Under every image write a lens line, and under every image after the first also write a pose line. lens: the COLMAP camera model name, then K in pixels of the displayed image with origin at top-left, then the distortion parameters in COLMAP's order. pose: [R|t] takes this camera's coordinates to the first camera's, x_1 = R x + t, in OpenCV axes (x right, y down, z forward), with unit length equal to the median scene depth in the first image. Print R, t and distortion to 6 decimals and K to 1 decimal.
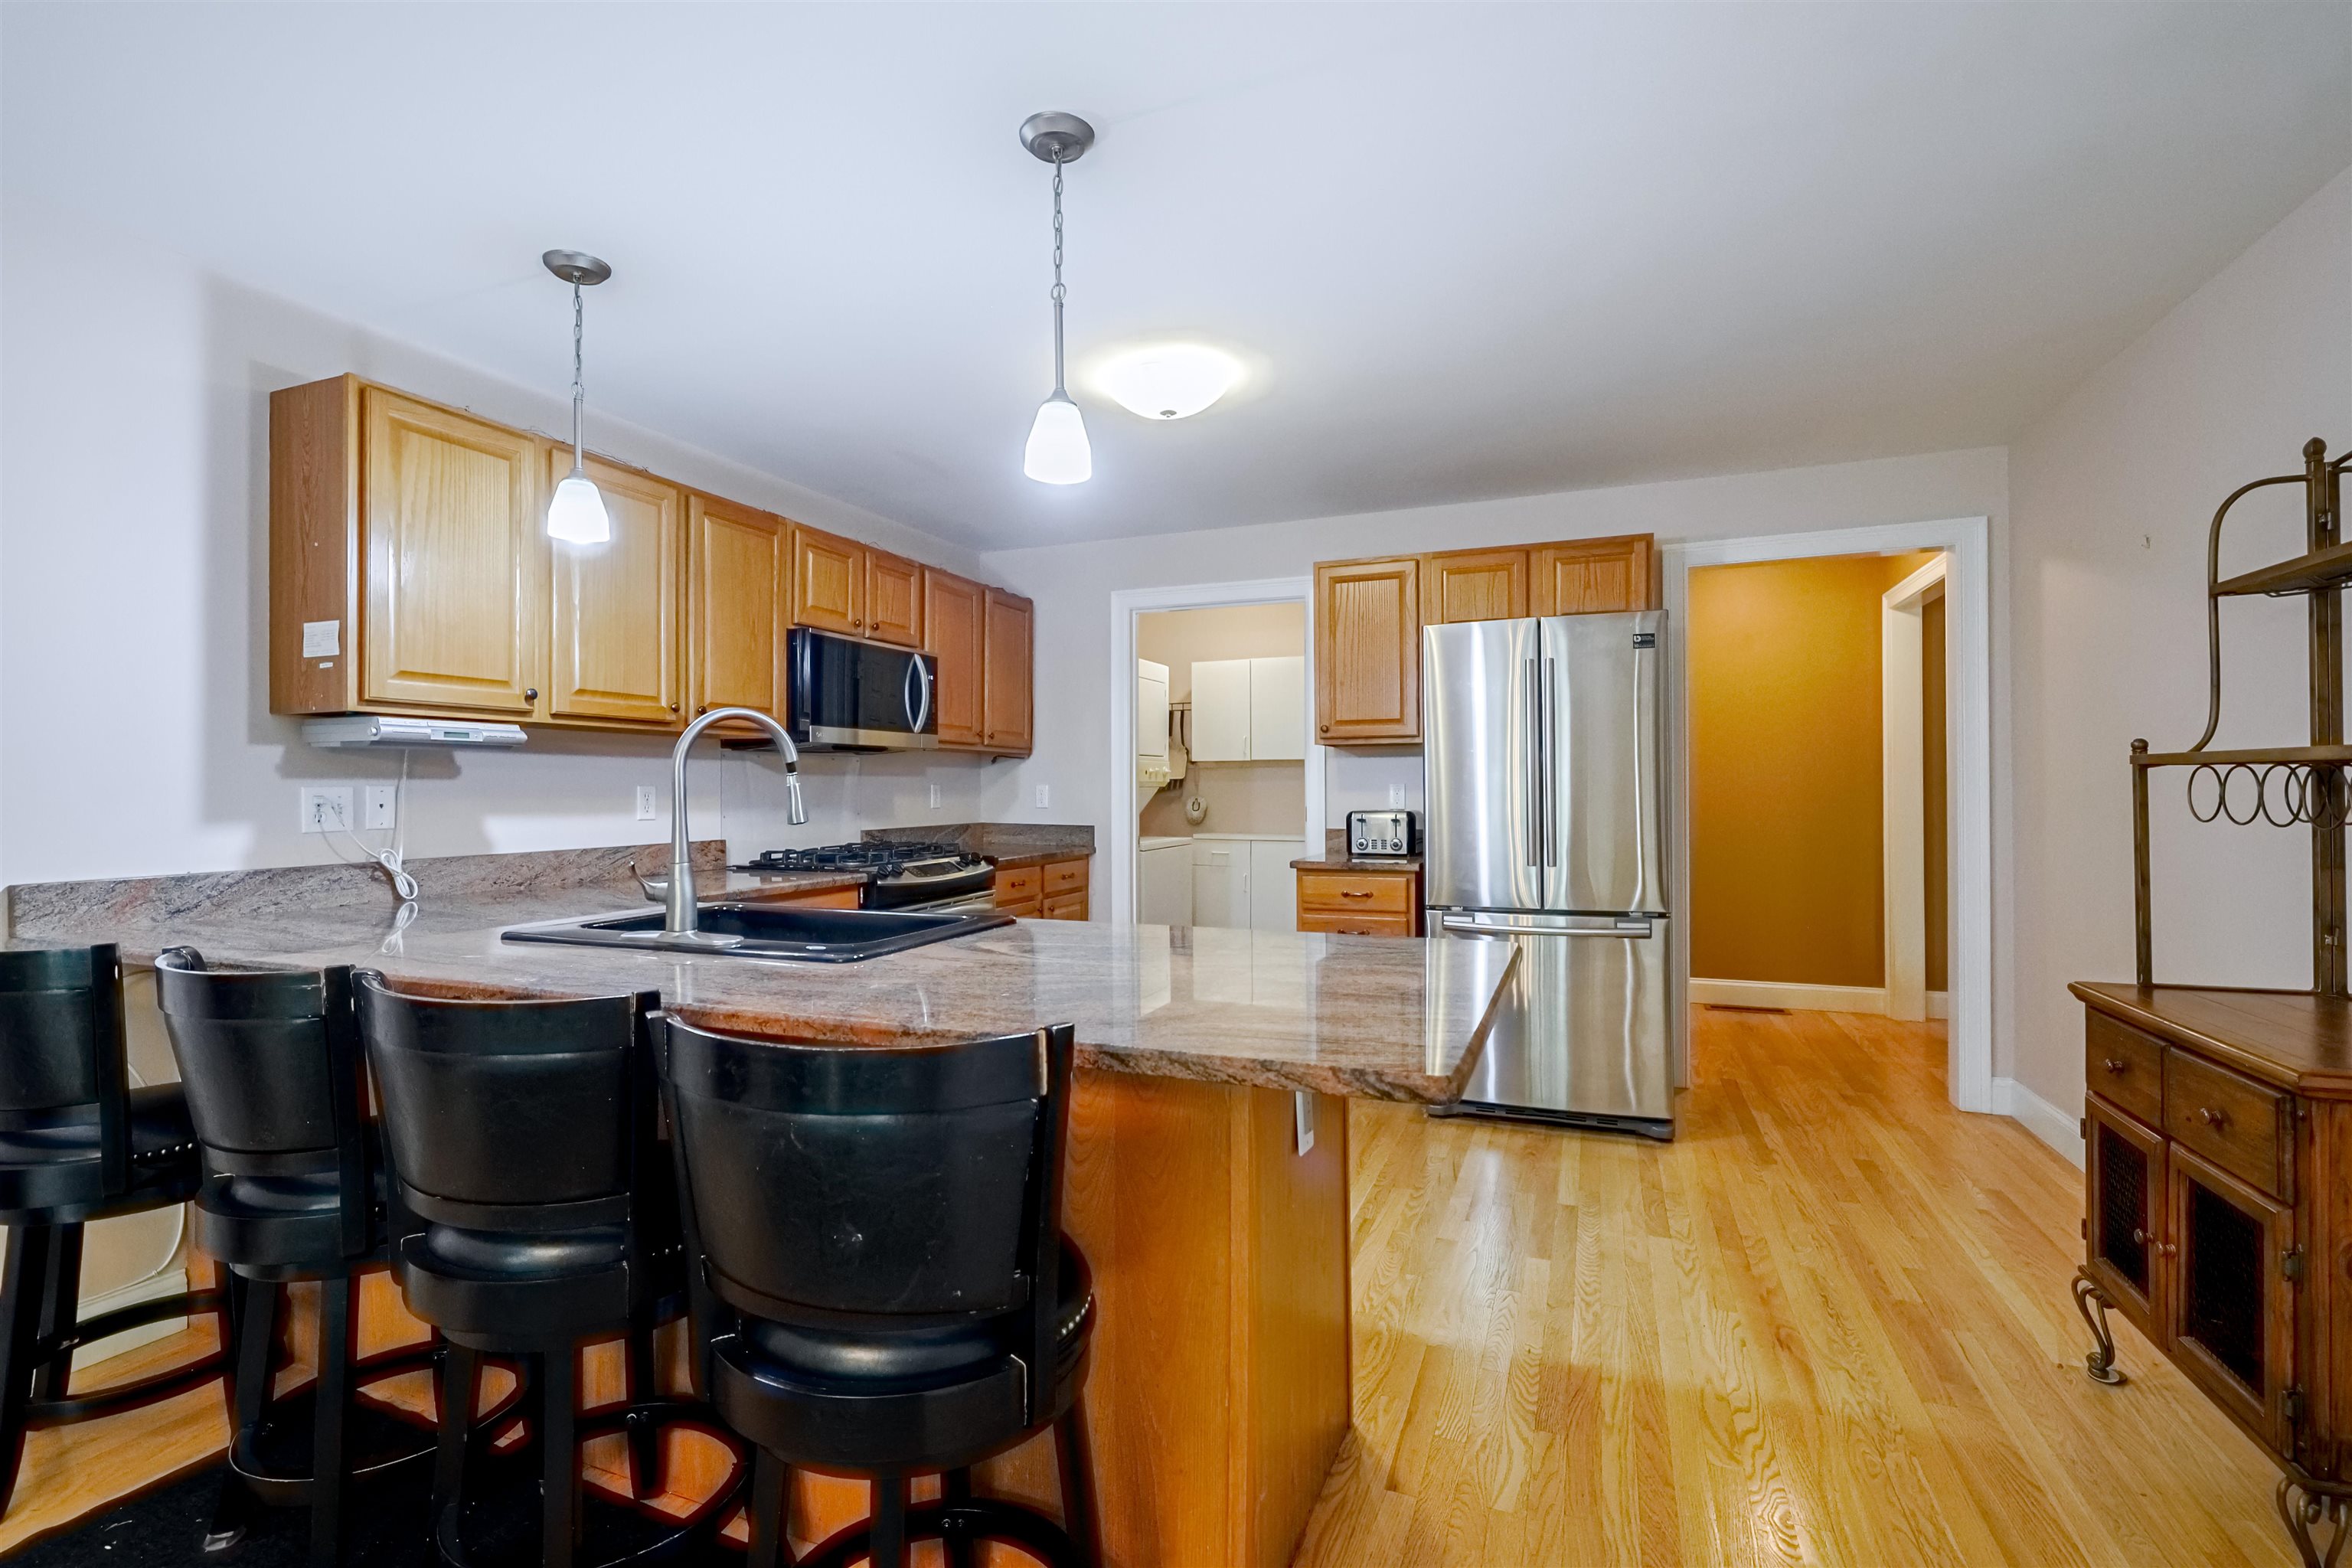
lens RADIAL K [[1054.2, 0, 1187.7], [0, 1054.2, 789.9], [0, 0, 1]] dist [0.001520, -0.000093]
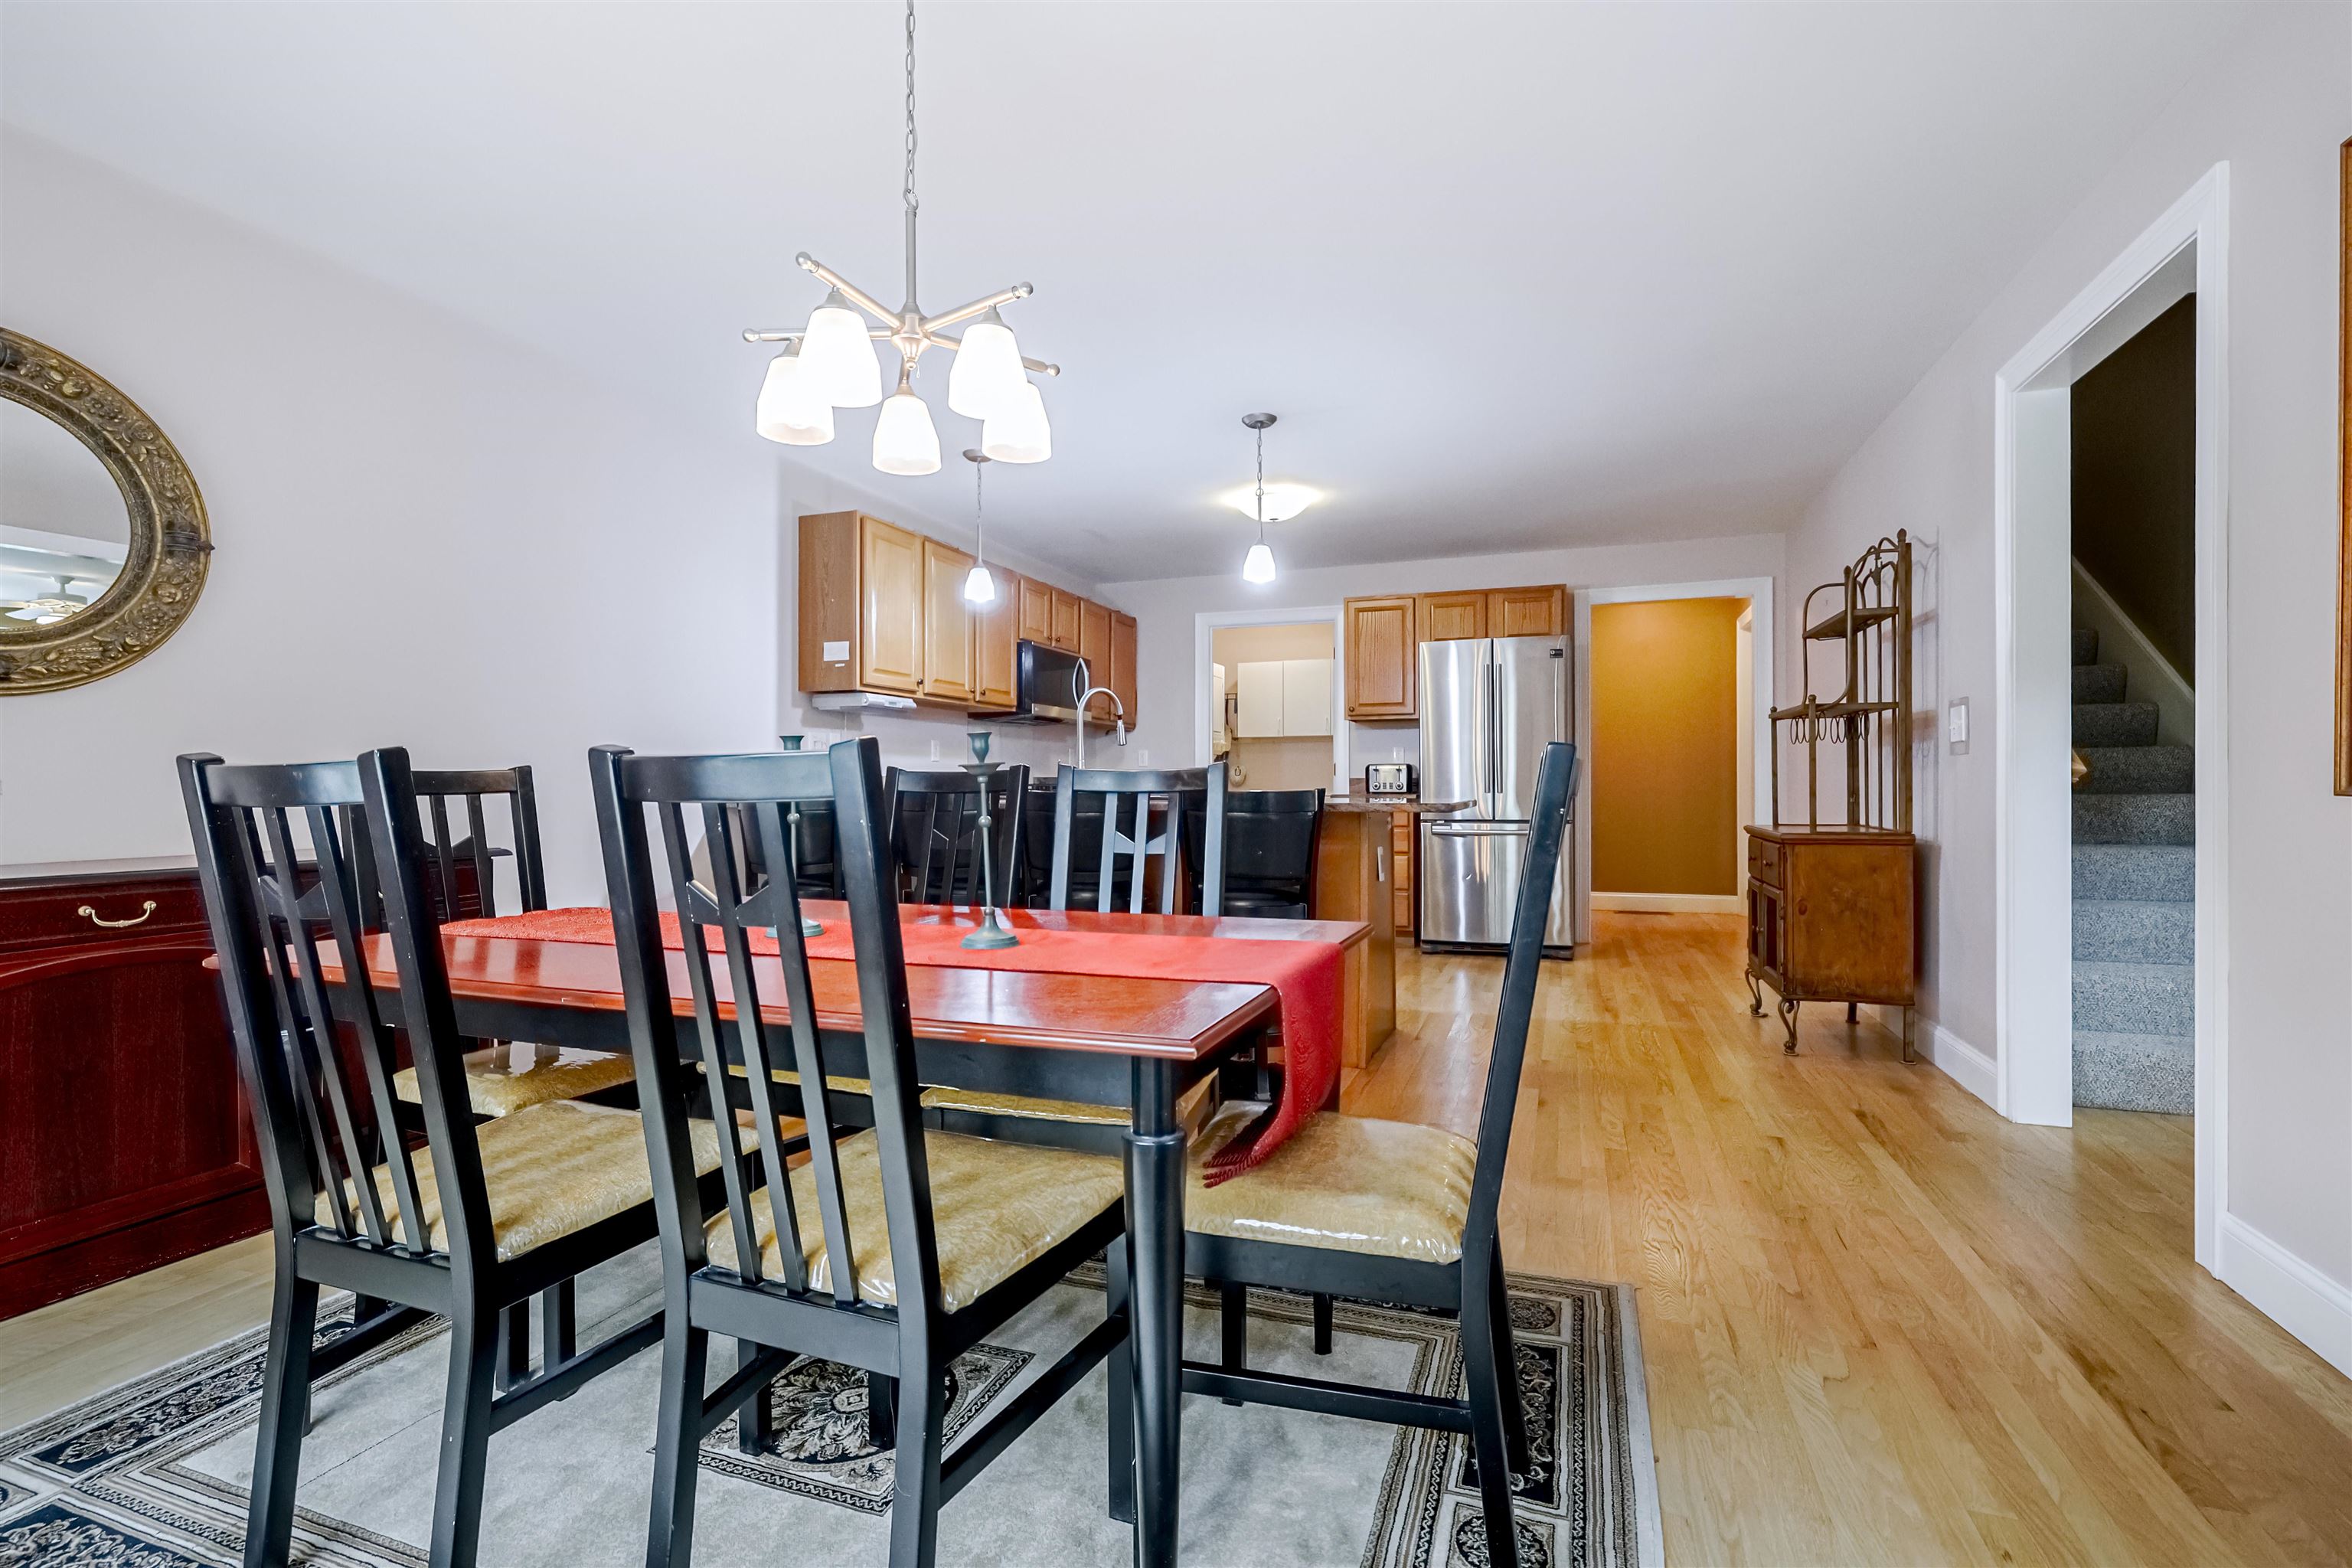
lens RADIAL K [[1054.2, 0, 1170.8], [0, 1054.2, 778.7], [0, 0, 1]] dist [0.001520, -0.000093]
pose [[0.999921, 0.004870, 0.011608, -0.163424], [-0.004782, 0.999960, -0.007594, 0.060568], [-0.011645, 0.007537, 0.999904, -0.561073]]
